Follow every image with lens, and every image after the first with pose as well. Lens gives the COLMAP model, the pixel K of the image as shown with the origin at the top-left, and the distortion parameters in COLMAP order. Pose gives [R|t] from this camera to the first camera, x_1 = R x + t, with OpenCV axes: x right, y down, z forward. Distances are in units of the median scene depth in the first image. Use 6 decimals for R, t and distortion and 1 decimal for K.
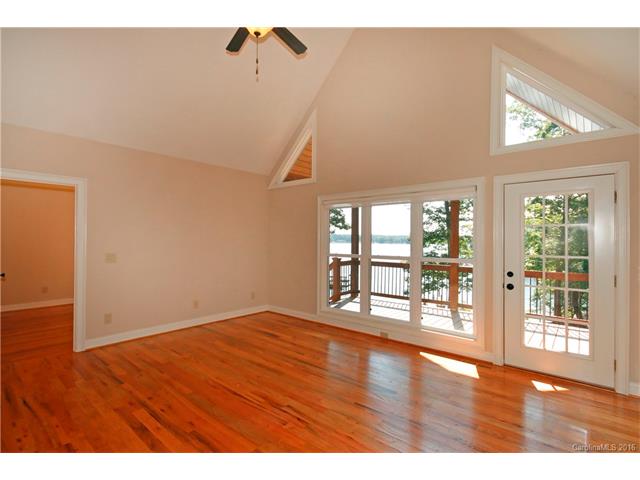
lens RADIAL K [[314.7, 0, 320.0], [0, 314.7, 240.0], [0, 0, 1]] dist [-0.001341, -0.000423]
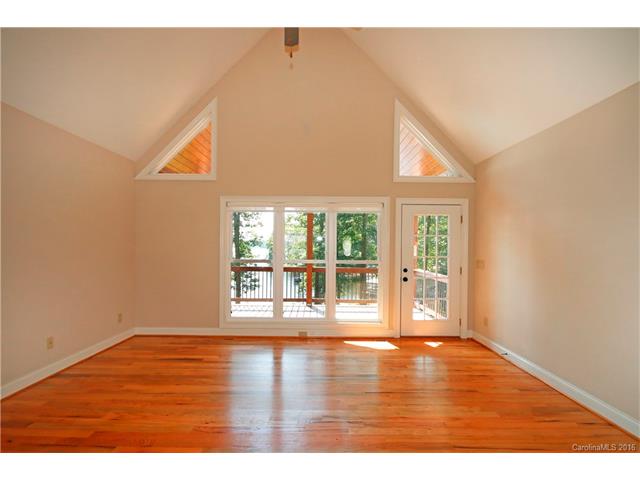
lens RADIAL K [[304.2, 0, 319.7], [0, 304.2, 250.8], [0, 0, 1]] dist [-0.013412, 0.000087]
pose [[0.759632, -0.010991, 0.650260, -0.475266], [-0.002008, 0.999813, 0.019246, -0.001223], [-0.650350, -0.015926, 0.759468, 0.204235]]
